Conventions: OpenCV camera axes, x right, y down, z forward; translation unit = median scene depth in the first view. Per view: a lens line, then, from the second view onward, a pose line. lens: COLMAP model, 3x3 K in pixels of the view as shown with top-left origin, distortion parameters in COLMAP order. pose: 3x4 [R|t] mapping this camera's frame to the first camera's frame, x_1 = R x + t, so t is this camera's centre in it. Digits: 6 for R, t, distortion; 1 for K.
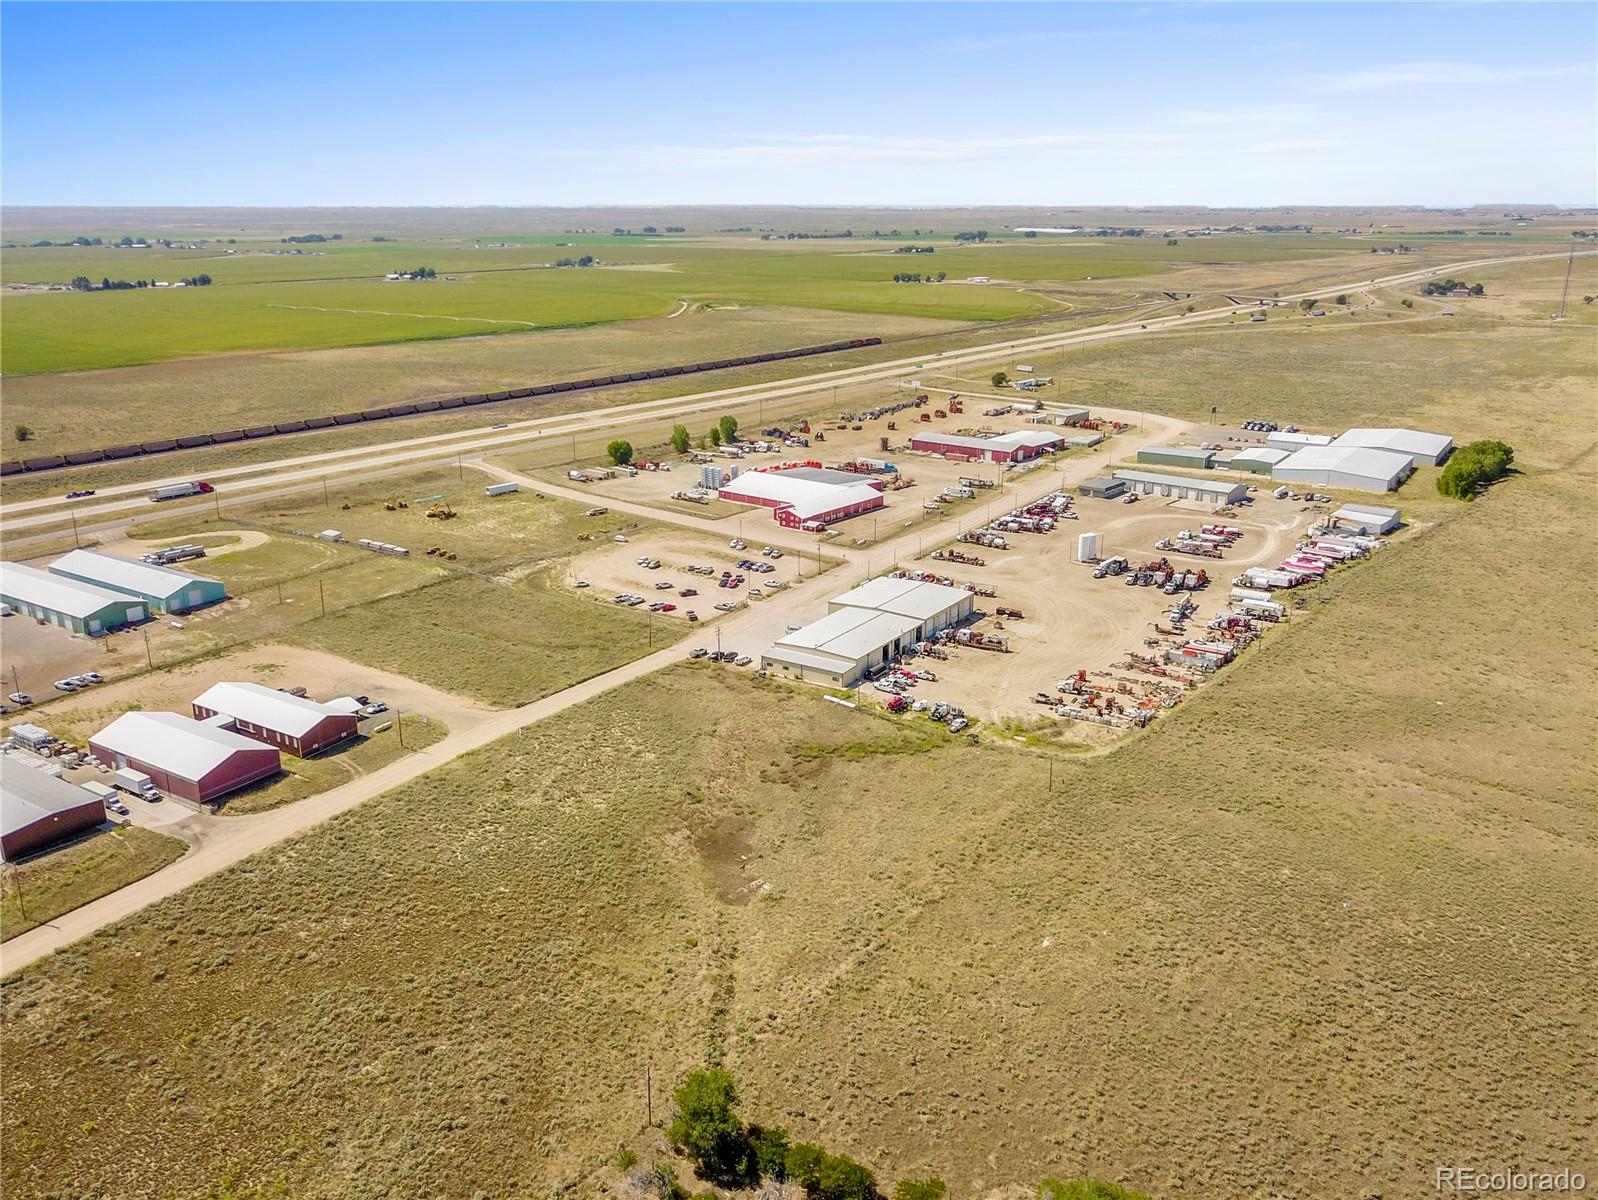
lens RADIAL K [[1283.7, 0, 799.7], [0, 1283.7, 602.8], [0, 0, 1]] dist [0.007206, -0.005318]
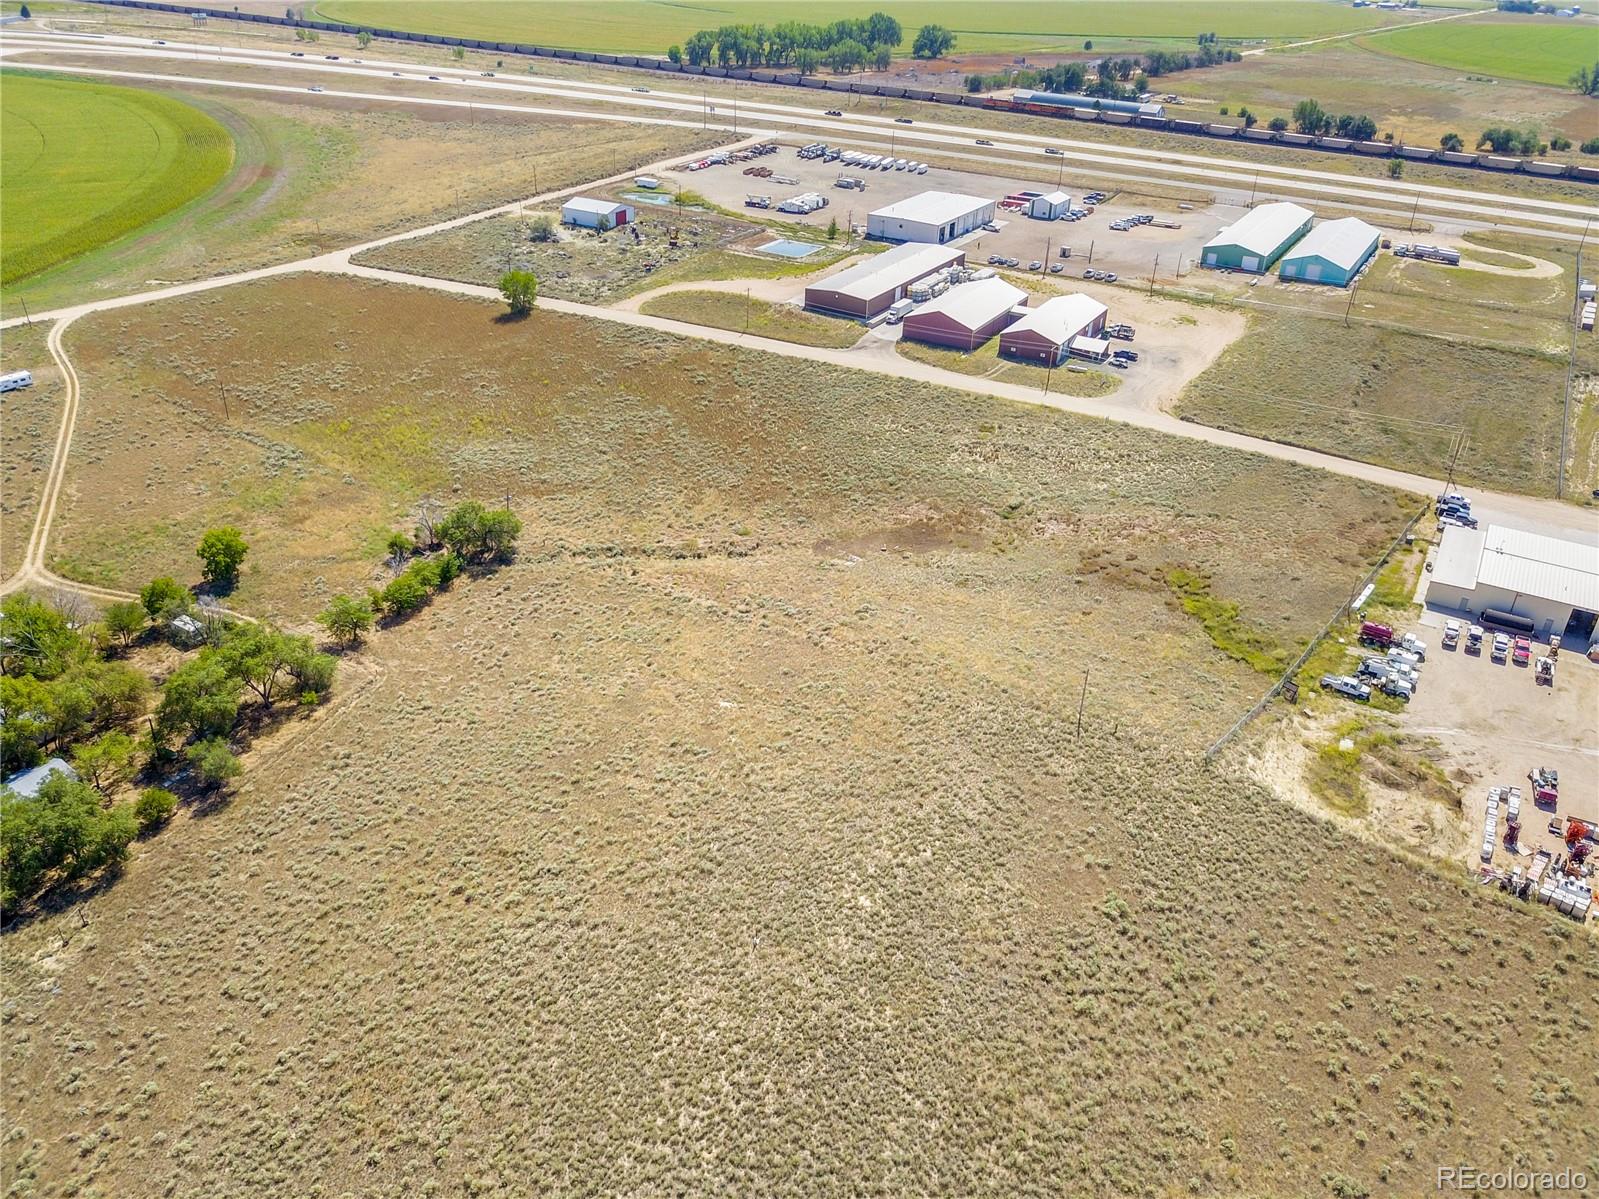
lens RADIAL K [[1261.2, 0, 800.7], [0, 1261.2, 551.0], [0, 0, 1]] dist [0.004082, -0.001621]
pose [[0.046963, 0.458499, -0.887453, 0.545721], [-0.324532, 0.847241, 0.420549, -0.115985], [0.944708, 0.268257, 0.188586, 0.534360]]
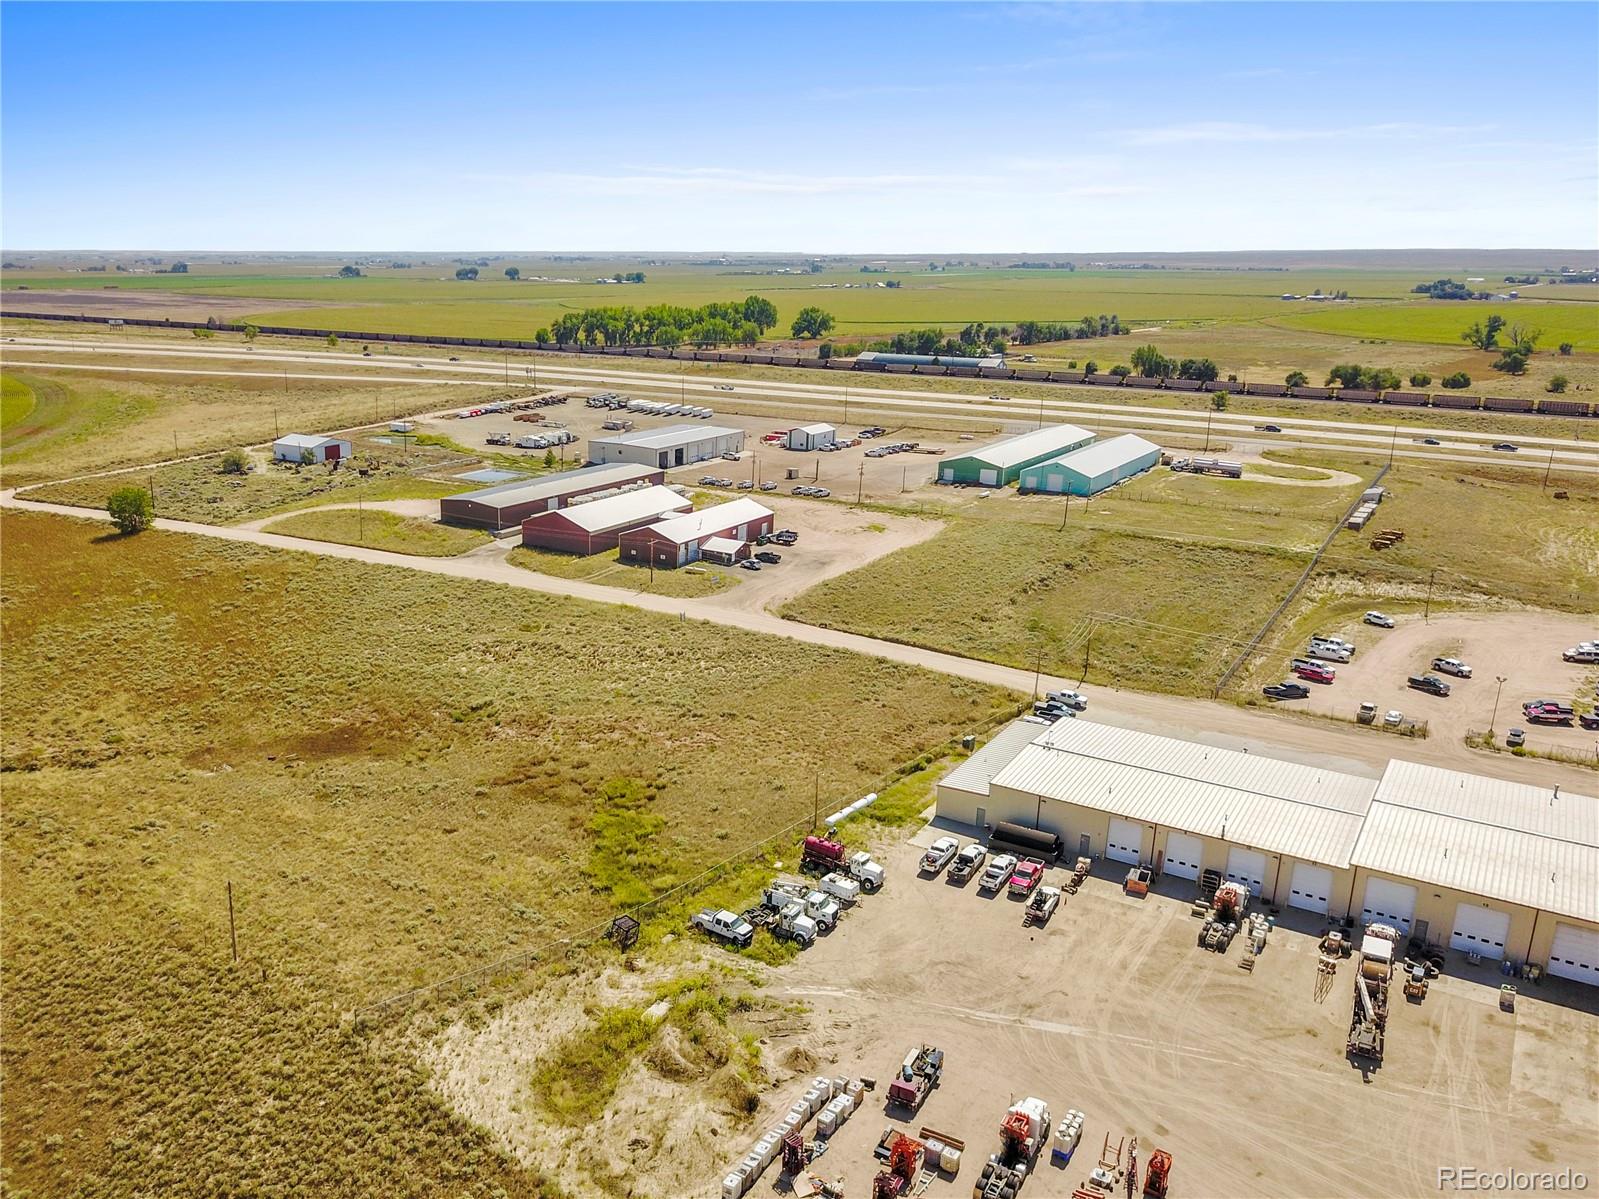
lens RADIAL K [[1249.0, 0, 735.4], [0, 1249.0, 599.4], [0, 0, 1]] dist [0.008568, -0.005429]
pose [[-0.008894, 0.268269, -0.963303, 0.428749], [-0.295013, 0.919758, 0.258866, -0.097619], [0.955452, 0.286489, 0.070962, 0.820650]]
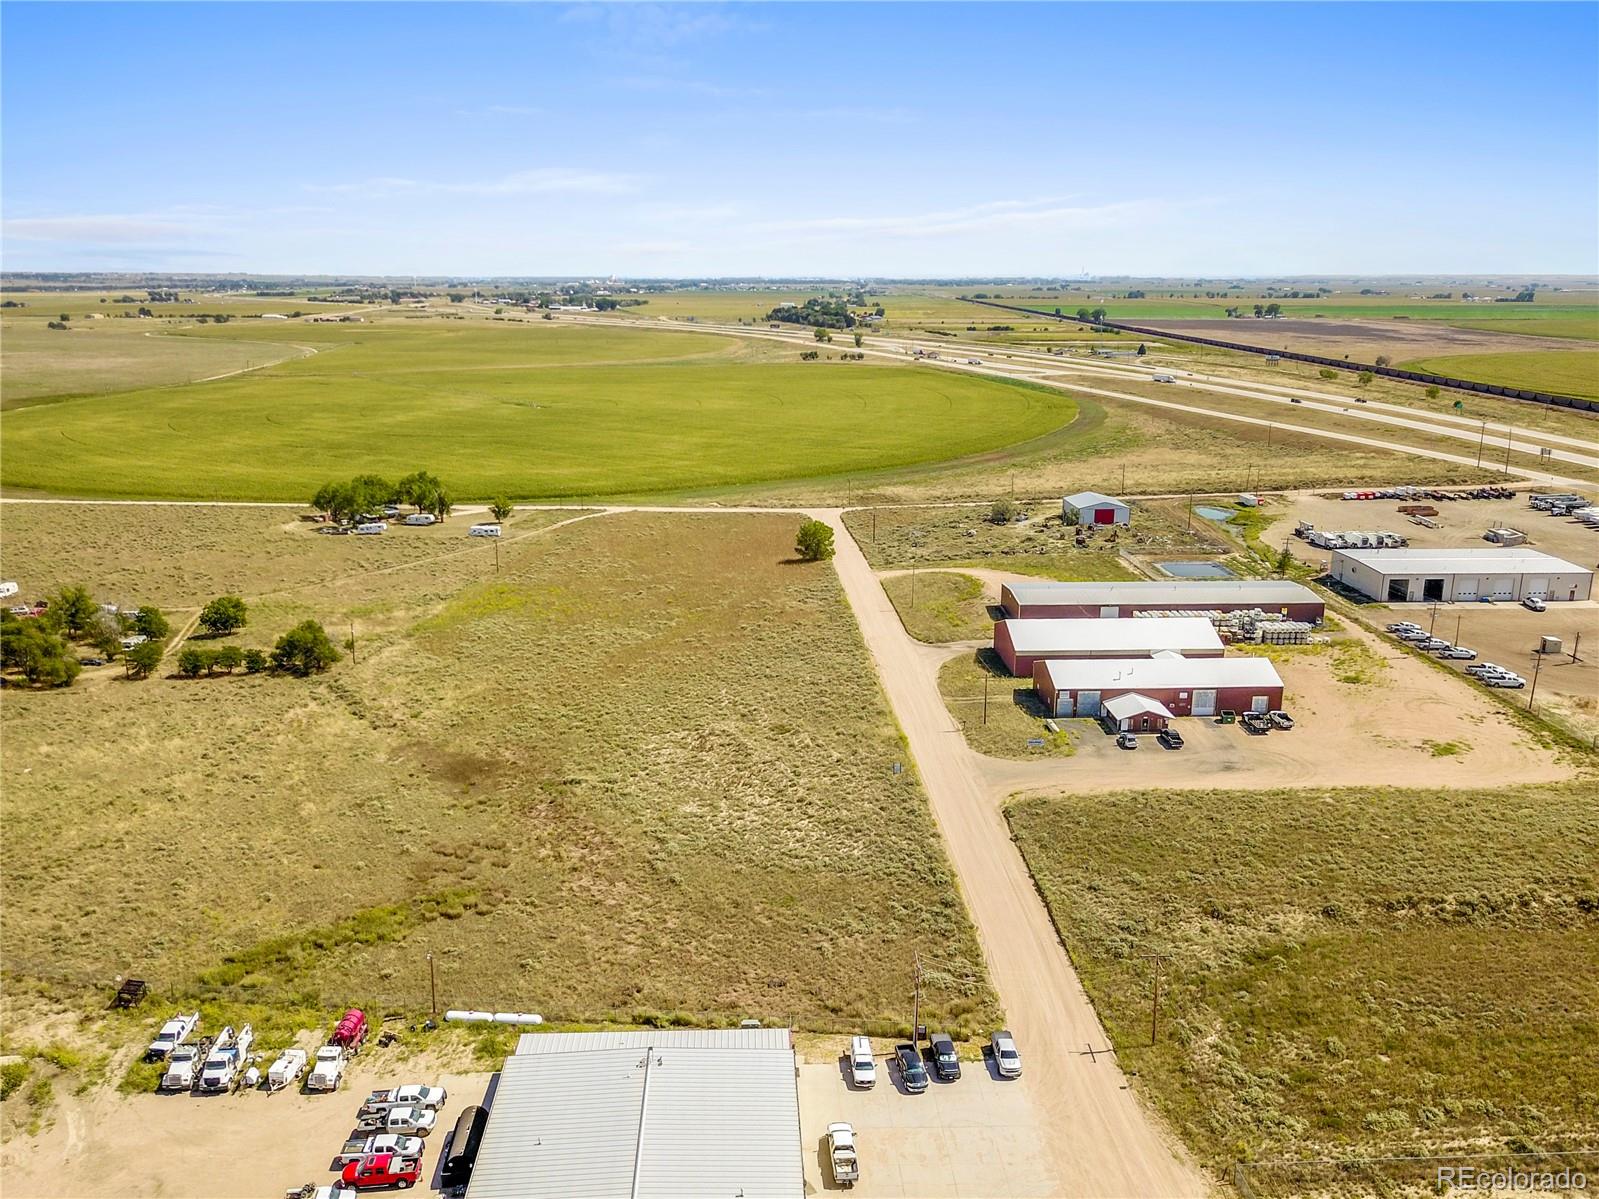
lens RADIAL K [[1298.2, 0, 796.4], [0, 1298.2, 600.0], [0, 0, 1]] dist [0.010798, -0.007508]
pose [[-0.815951, 0.138239, -0.561351, 0.153537], [-0.174302, 0.866983, 0.466861, -0.229727], [0.551220, 0.478780, -0.683320, 1.162707]]
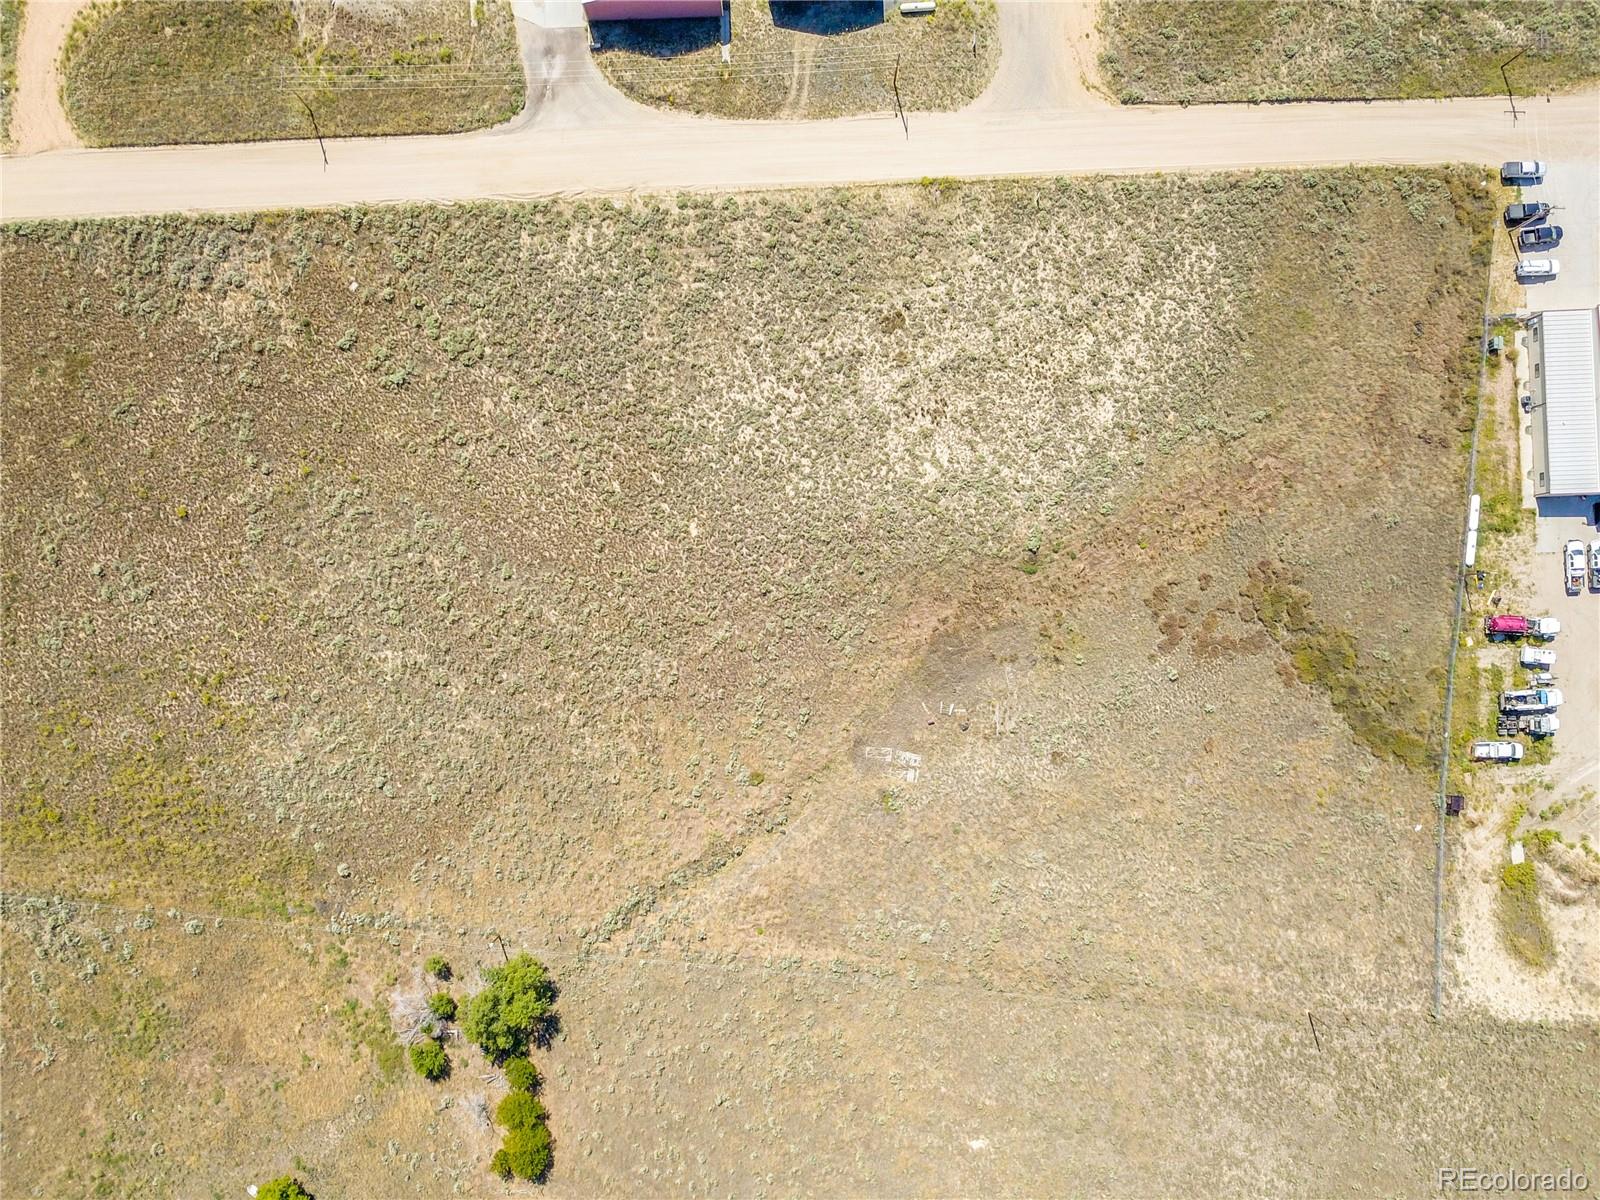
lens RADIAL K [[1237.0, 0, 795.7], [0, 1237.0, 603.2], [0, 0, 1]] dist [0.006186, -0.002653]
pose [[0.565862, 0.824202, -0.022185, -0.091555], [-0.244887, 0.193701, 0.950005, -0.335352], [0.787293, -0.532139, 0.311444, 0.521473]]
